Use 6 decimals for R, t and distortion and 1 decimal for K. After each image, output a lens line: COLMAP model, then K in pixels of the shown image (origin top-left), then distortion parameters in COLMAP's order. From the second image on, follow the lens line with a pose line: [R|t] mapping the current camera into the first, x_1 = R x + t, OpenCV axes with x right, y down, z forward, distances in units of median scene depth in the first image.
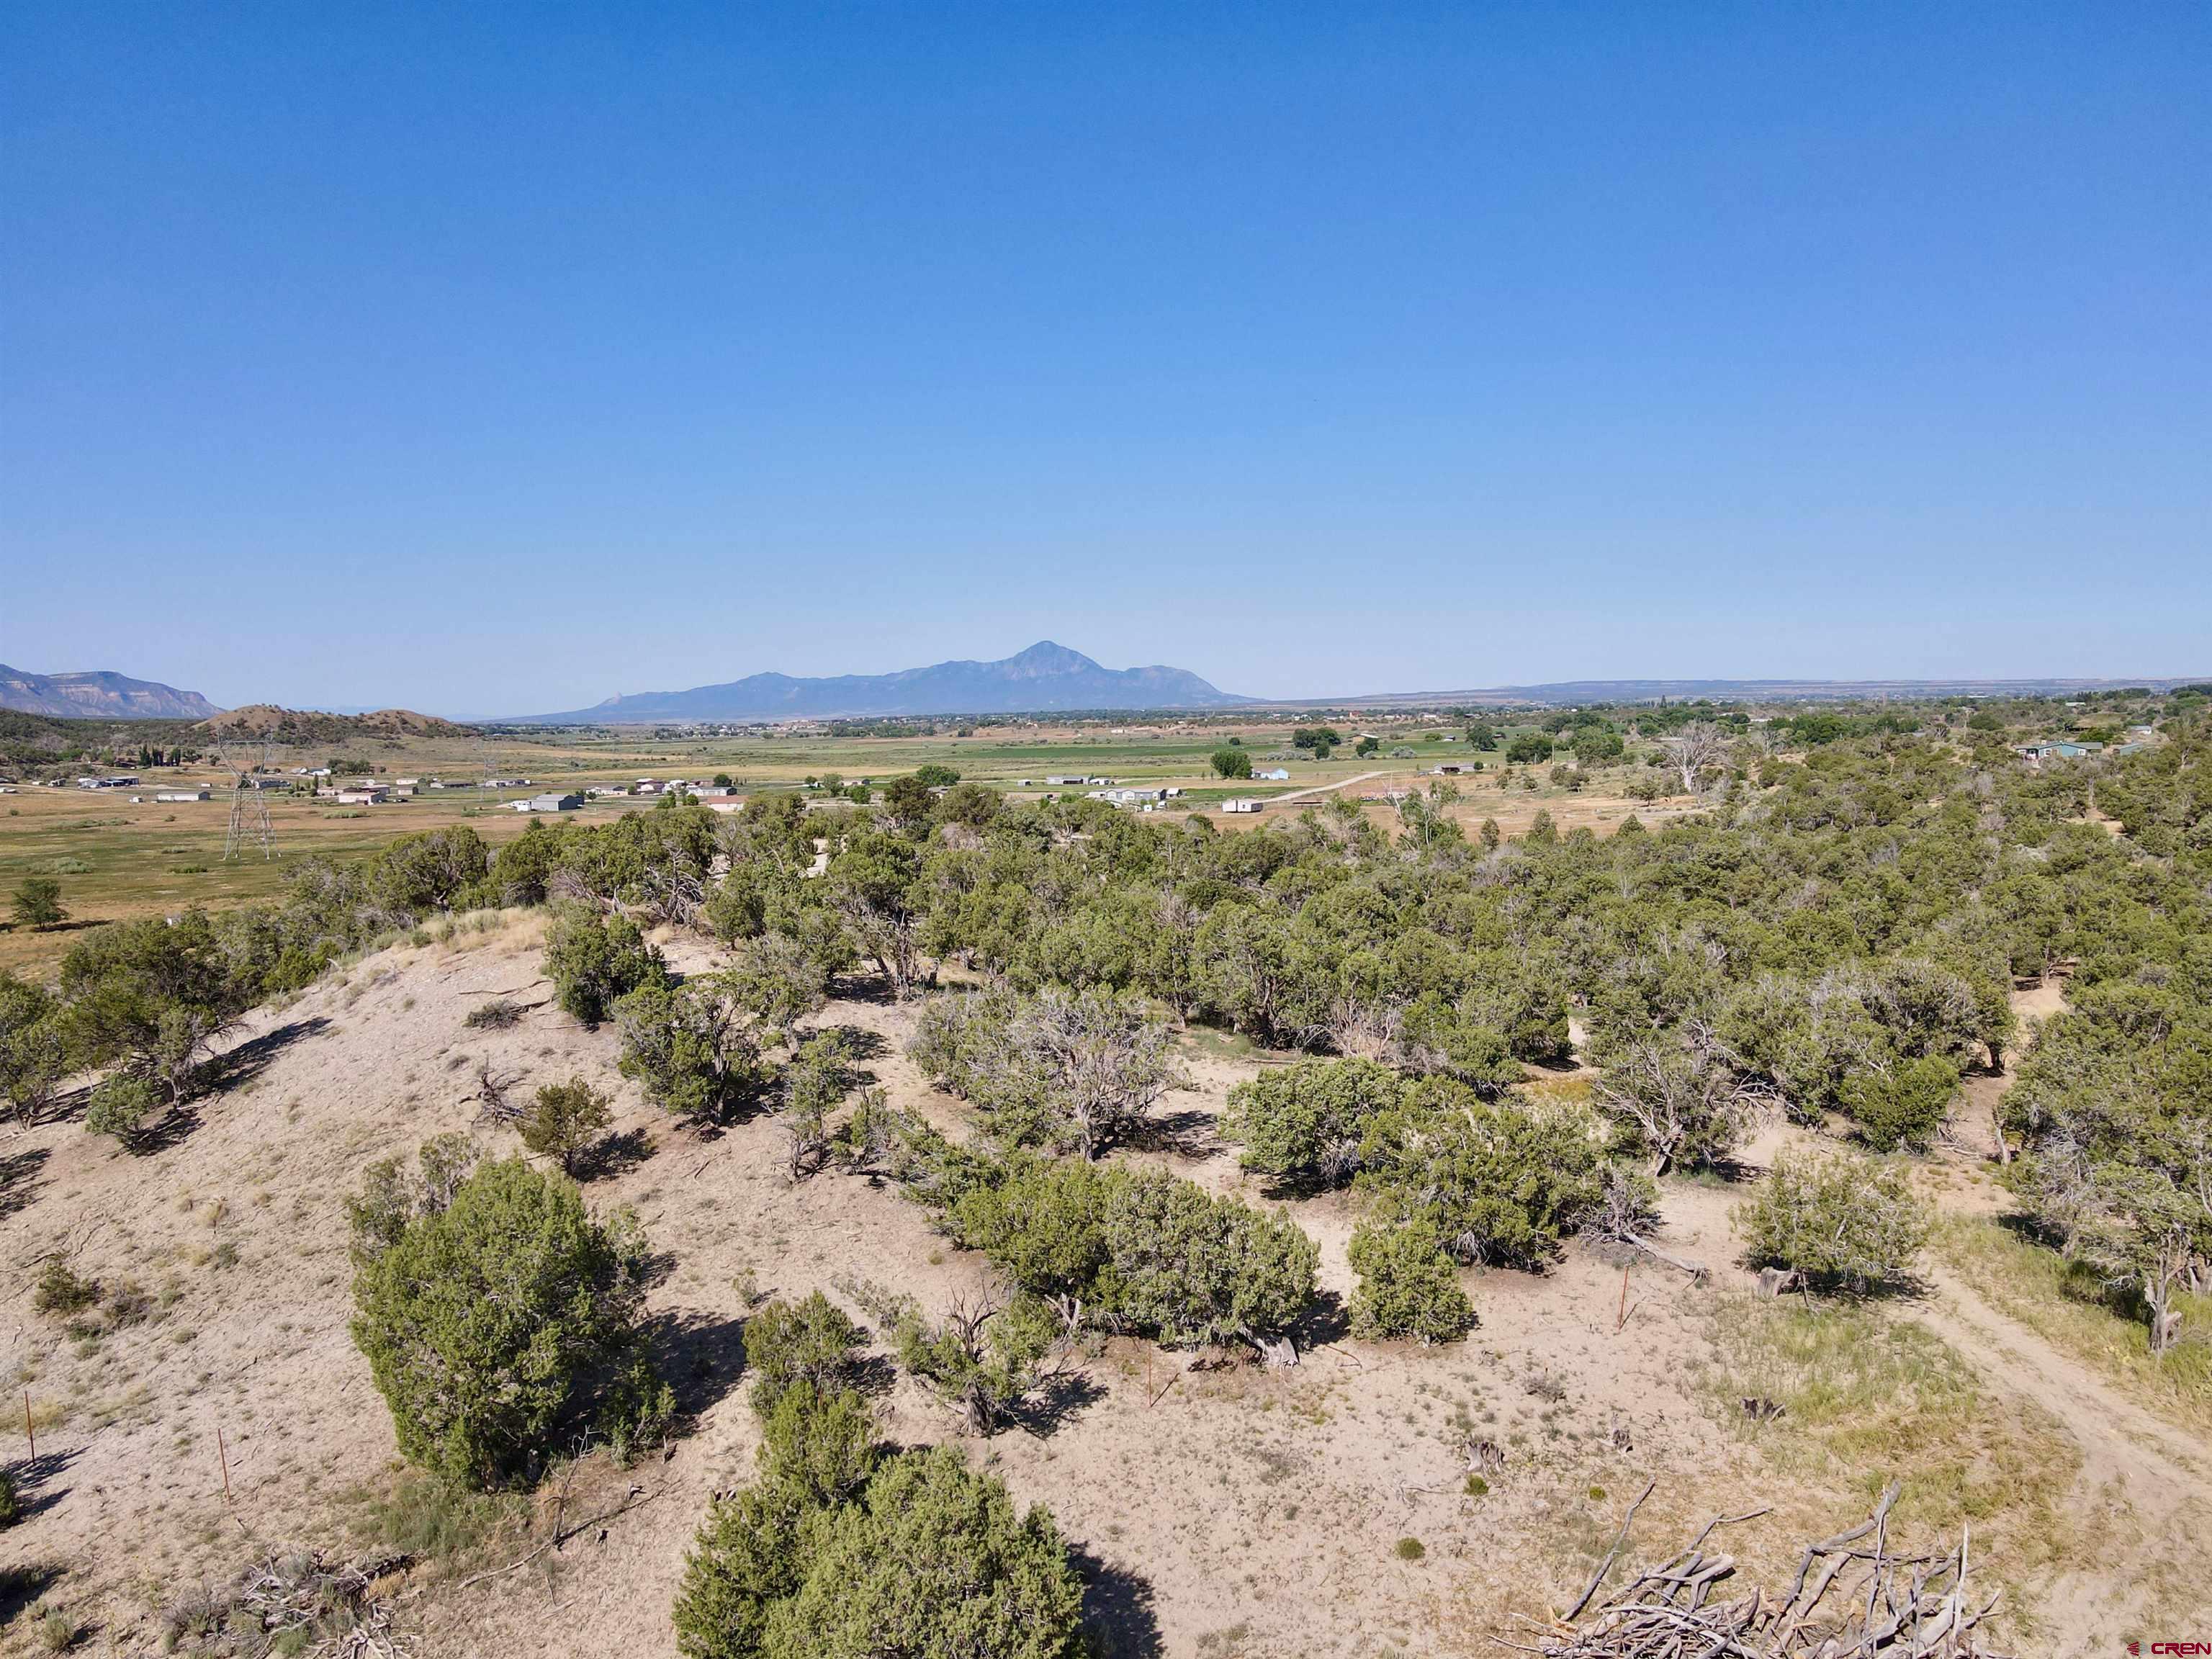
lens RADIAL K [[1635.8, 0, 1090.5], [0, 1635.8, 836.8], [0, 0, 1]] dist [0.004515, 0.027441]
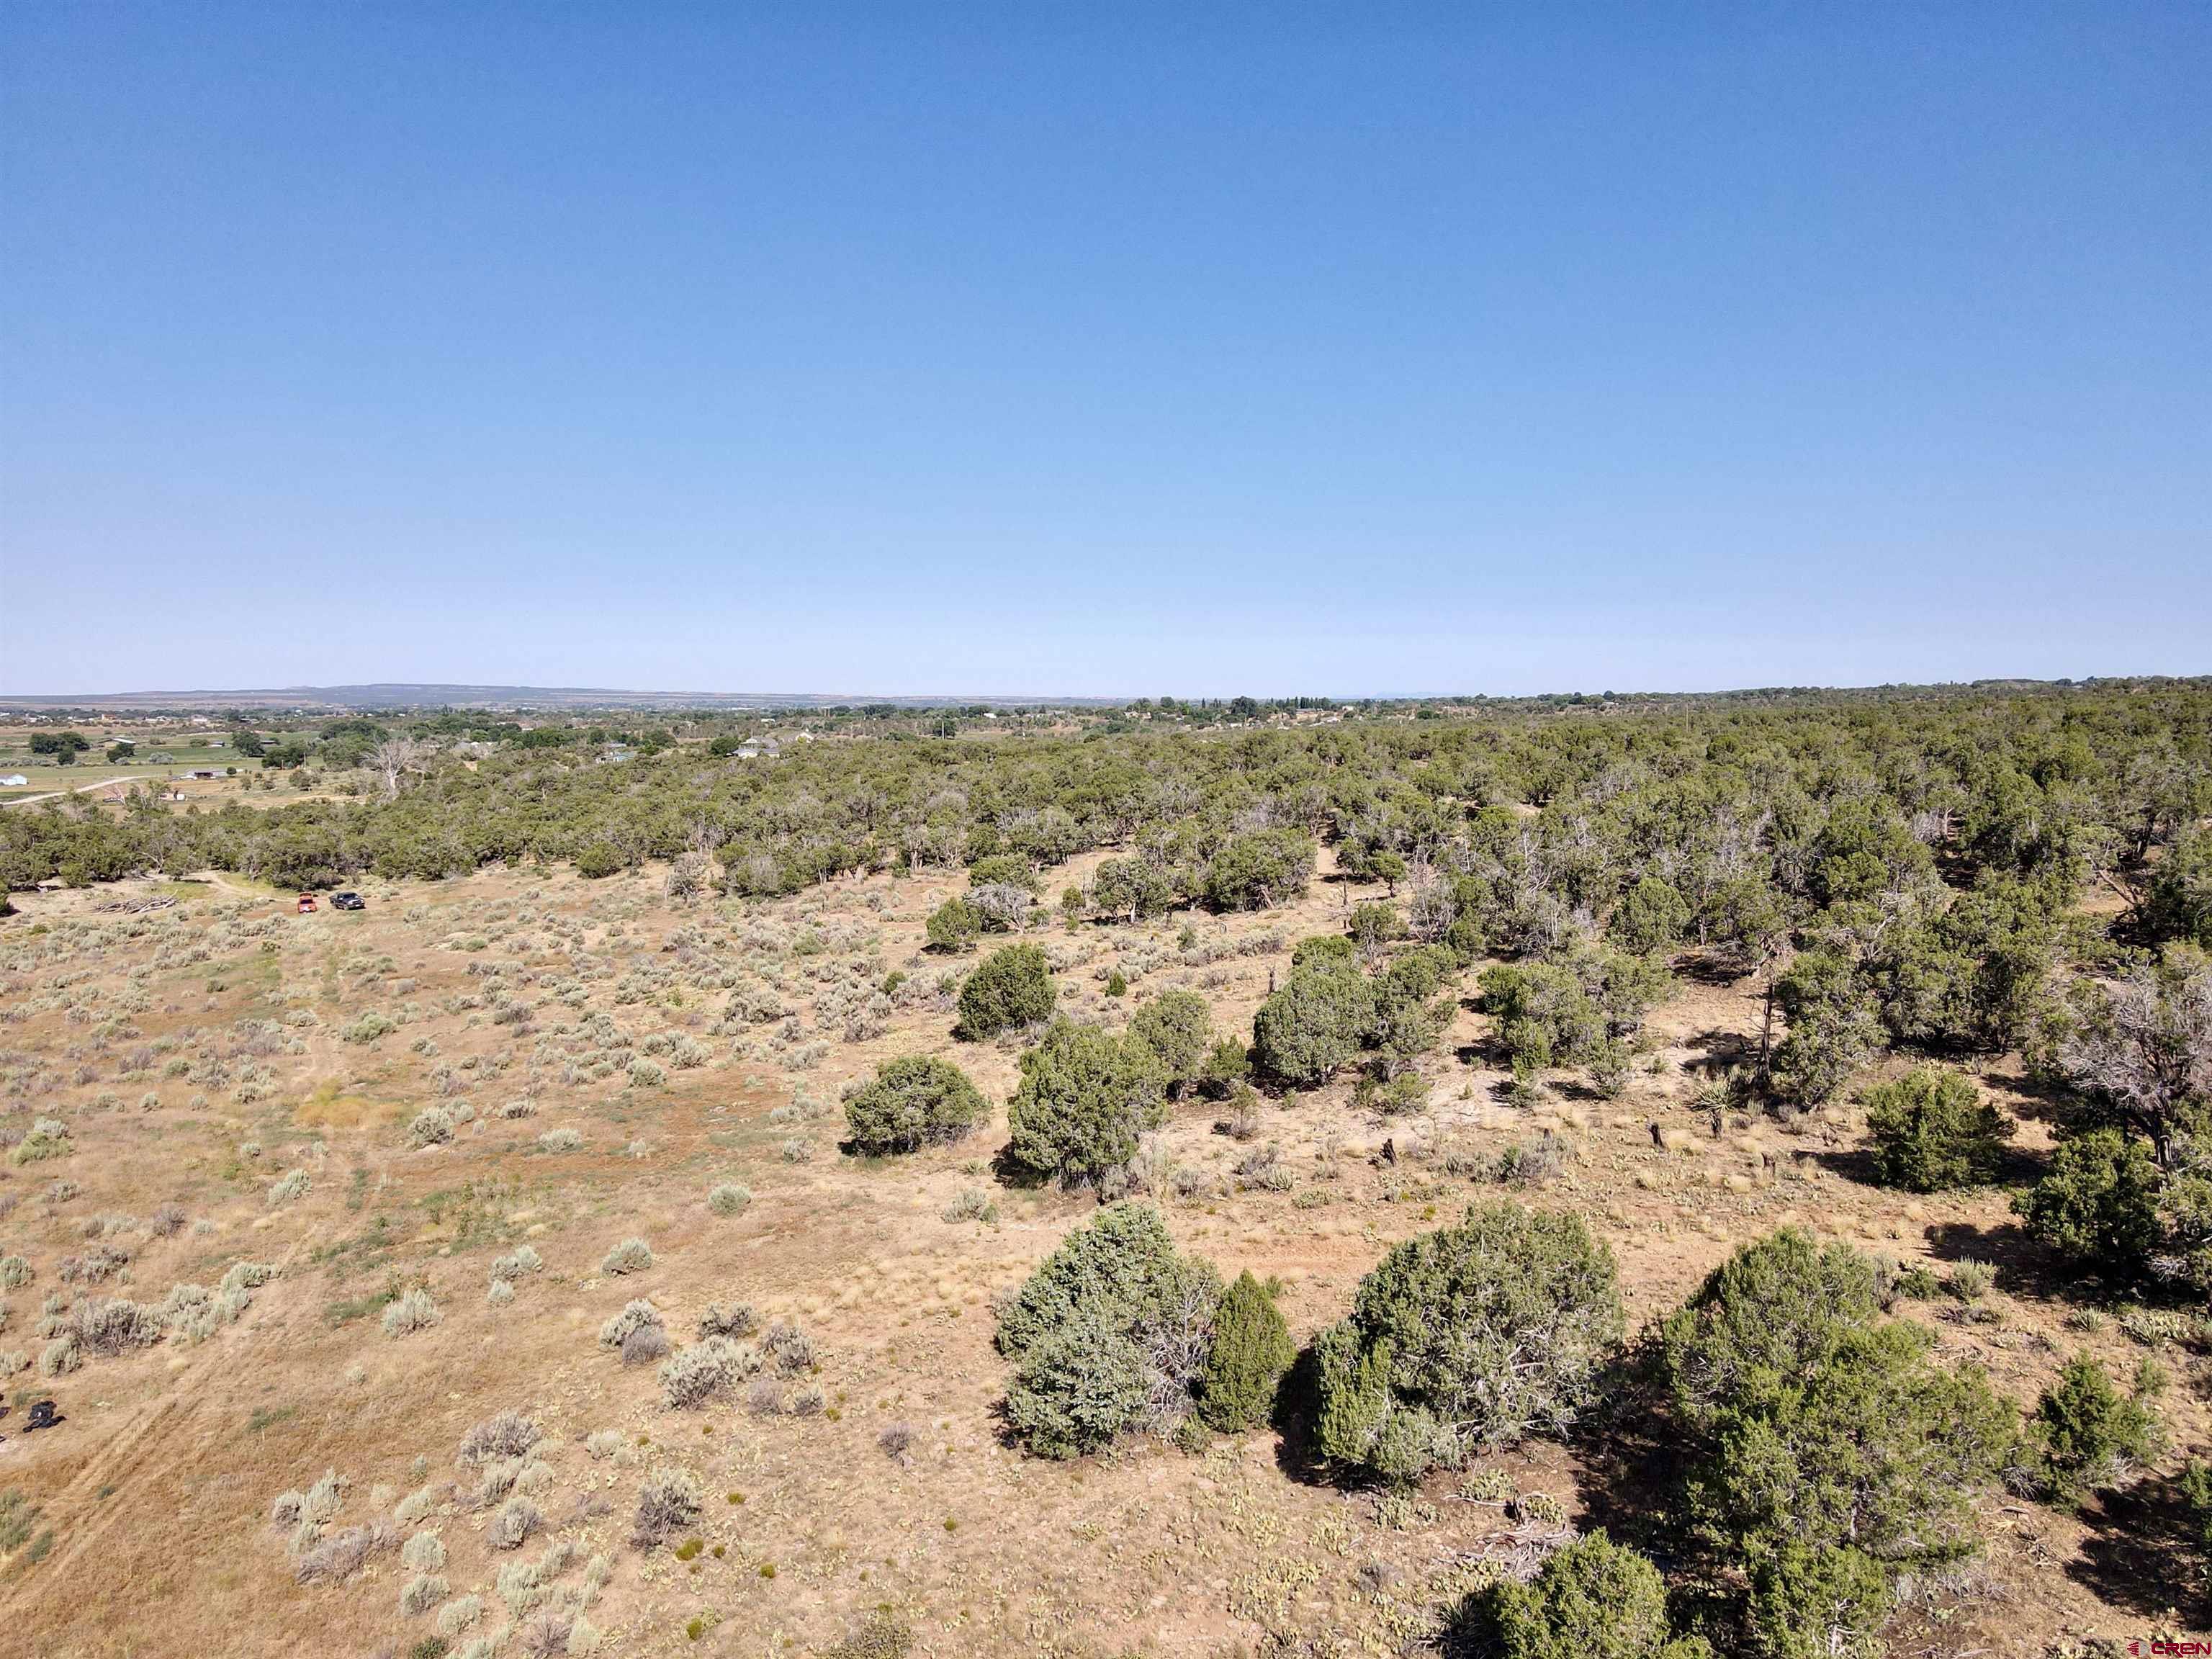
lens RADIAL K [[1635.8, 0, 1096.4], [0, 1635.8, 834.9], [0, 0, 1]] dist [0.004515, 0.027441]
pose [[0.766185, -0.030674, 0.641887, -0.013705], [0.033388, 0.999411, 0.007906, 0.004935], [-0.641752, 0.015374, 0.766758, -0.104865]]
